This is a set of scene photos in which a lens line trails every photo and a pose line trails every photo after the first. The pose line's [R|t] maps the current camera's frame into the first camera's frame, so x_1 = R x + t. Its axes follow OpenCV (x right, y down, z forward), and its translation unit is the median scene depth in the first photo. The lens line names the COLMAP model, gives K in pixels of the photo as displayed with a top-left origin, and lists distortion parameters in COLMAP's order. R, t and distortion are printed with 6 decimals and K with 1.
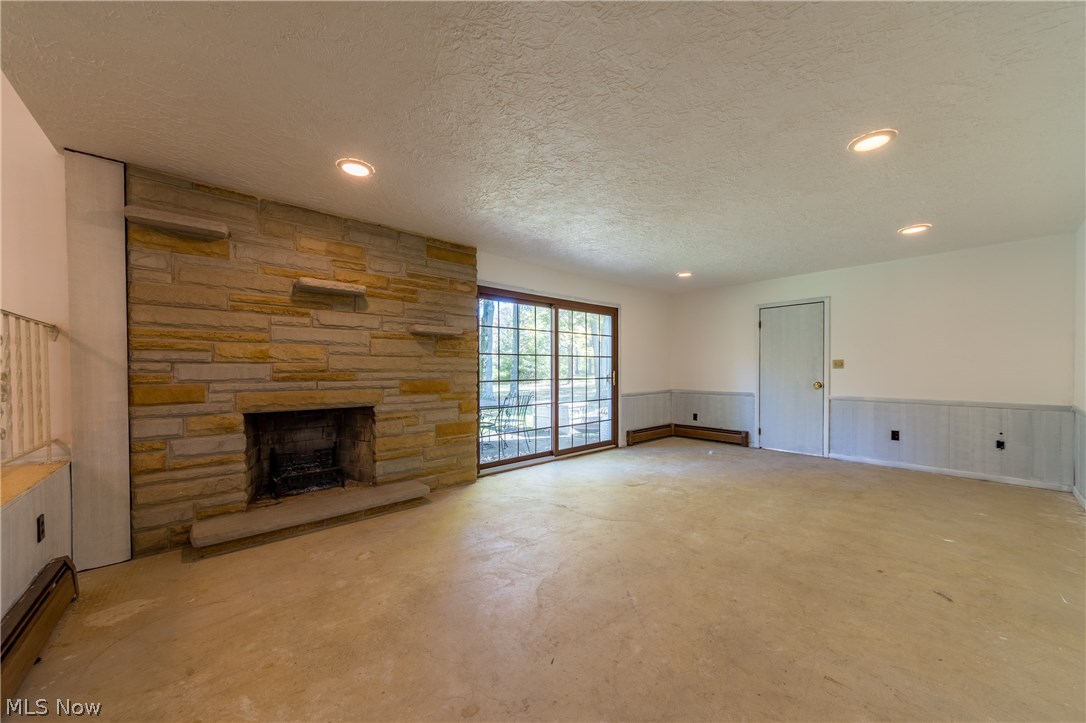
lens RADIAL K [[387.8, 0, 540.7], [0, 387.8, 371.9], [0, 0, 1]] dist [0.000464, 0.000167]
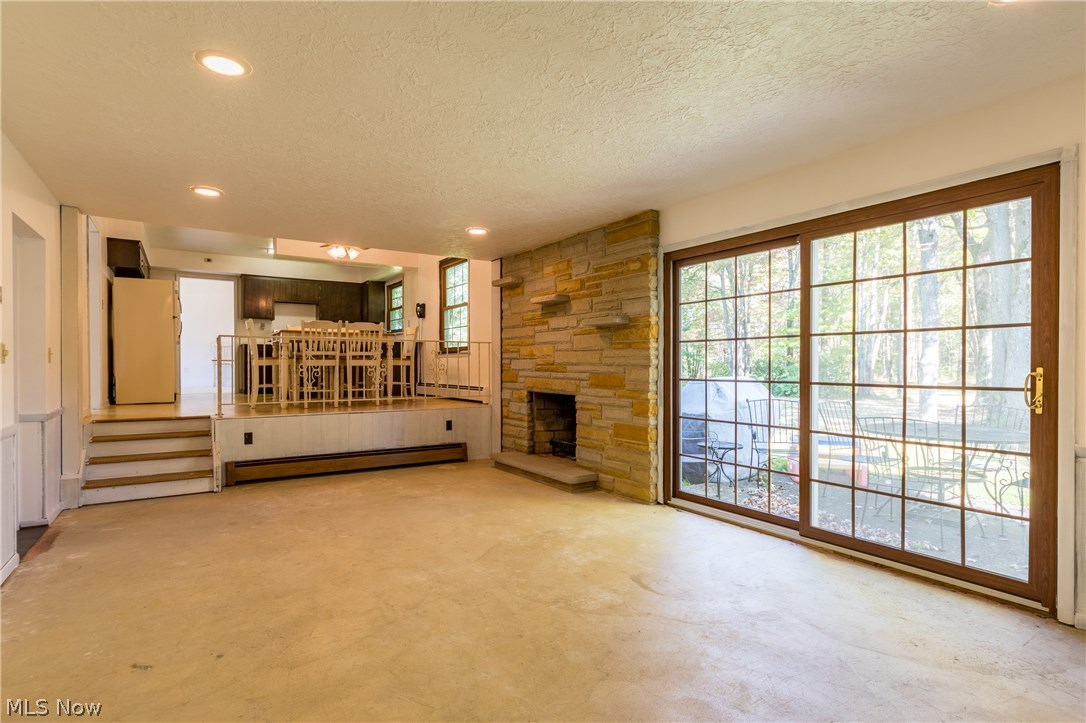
lens RADIAL K [[543.3, 0, 541.9], [0, 543.3, 370.3], [0, 0, 1]] dist [-0.000895, -0.000573]
pose [[-0.138329, 0.012991, -0.990301, 1.133409], [-0.007092, 0.999875, 0.014107, -0.007023], [0.990361, 0.008975, -0.138219, 1.101465]]
